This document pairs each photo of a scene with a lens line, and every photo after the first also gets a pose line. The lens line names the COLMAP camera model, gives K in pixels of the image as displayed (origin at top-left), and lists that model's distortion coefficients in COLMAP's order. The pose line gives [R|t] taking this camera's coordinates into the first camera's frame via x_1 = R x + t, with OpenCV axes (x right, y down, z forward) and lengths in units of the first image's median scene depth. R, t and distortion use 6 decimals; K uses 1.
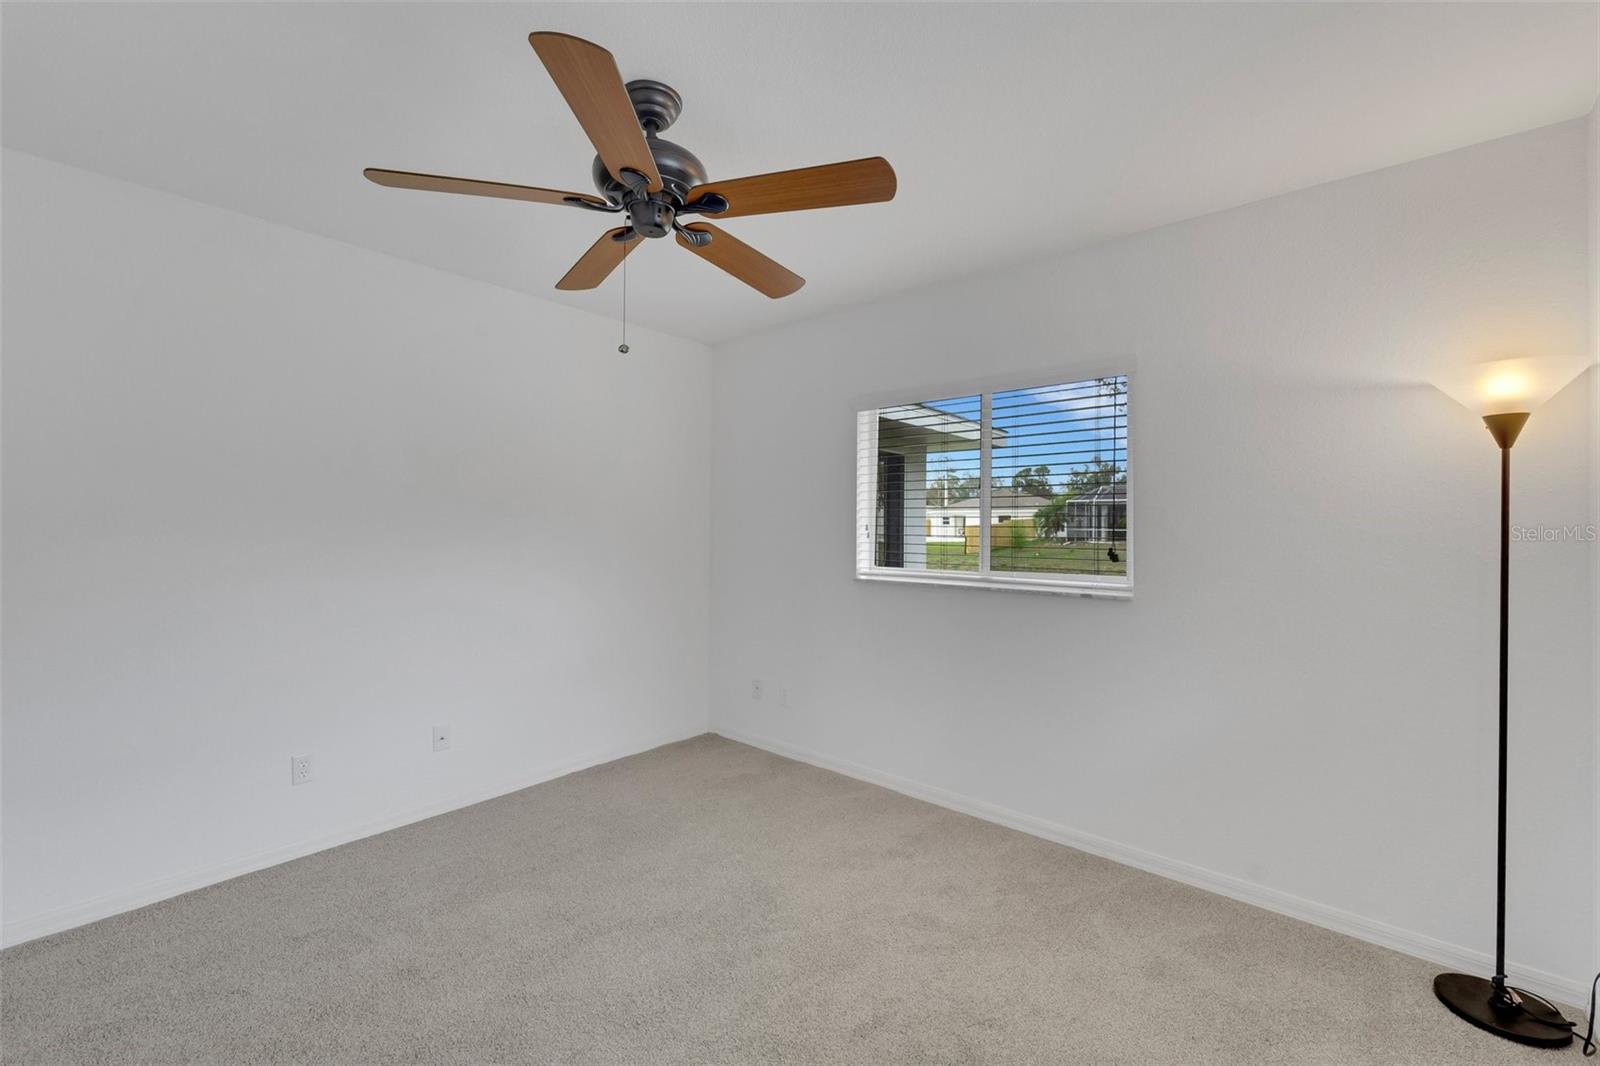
lens RADIAL K [[654.7, 0, 797.8], [0, 654.7, 535.3], [0, 0, 1]] dist [-0.001358, -0.000525]
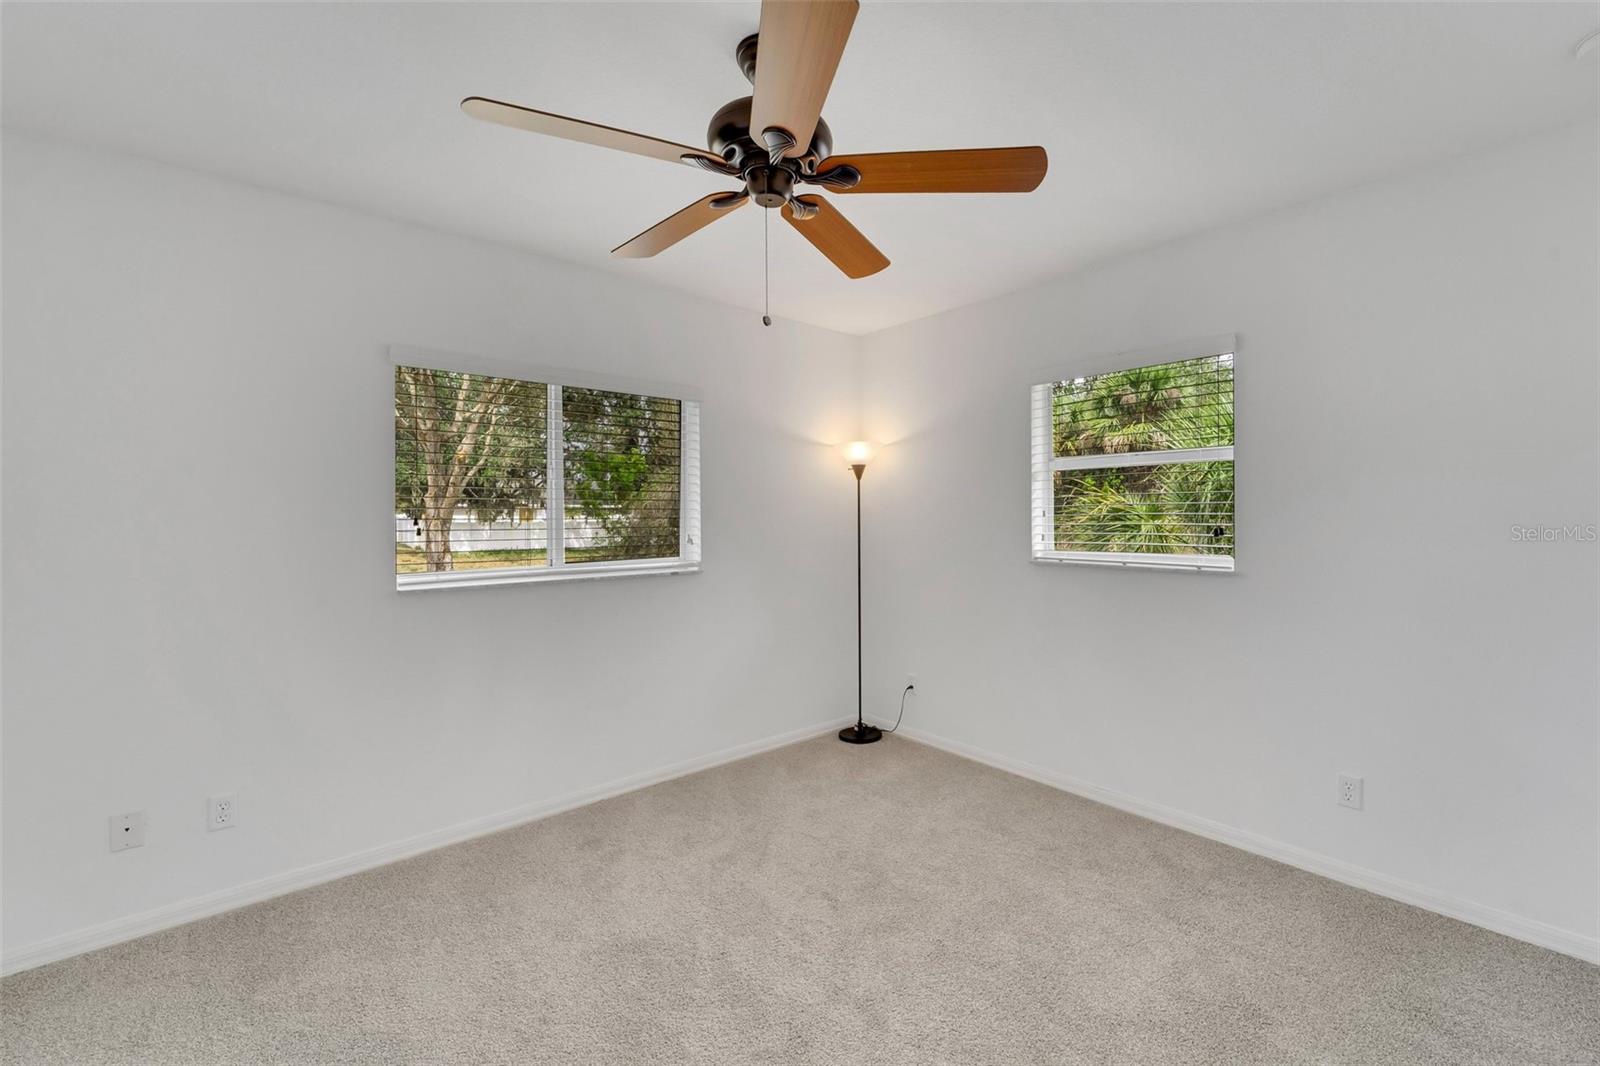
lens RADIAL K [[654.7, 0, 797.8], [0, 654.7, 535.3], [0, 0, 1]] dist [-0.001358, -0.000525]
pose [[0.171303, -0.034223, 0.984624, -0.903341], [0.031054, 0.999087, 0.029323, -0.012725], [-0.984729, 0.025553, 0.172210, 0.661488]]
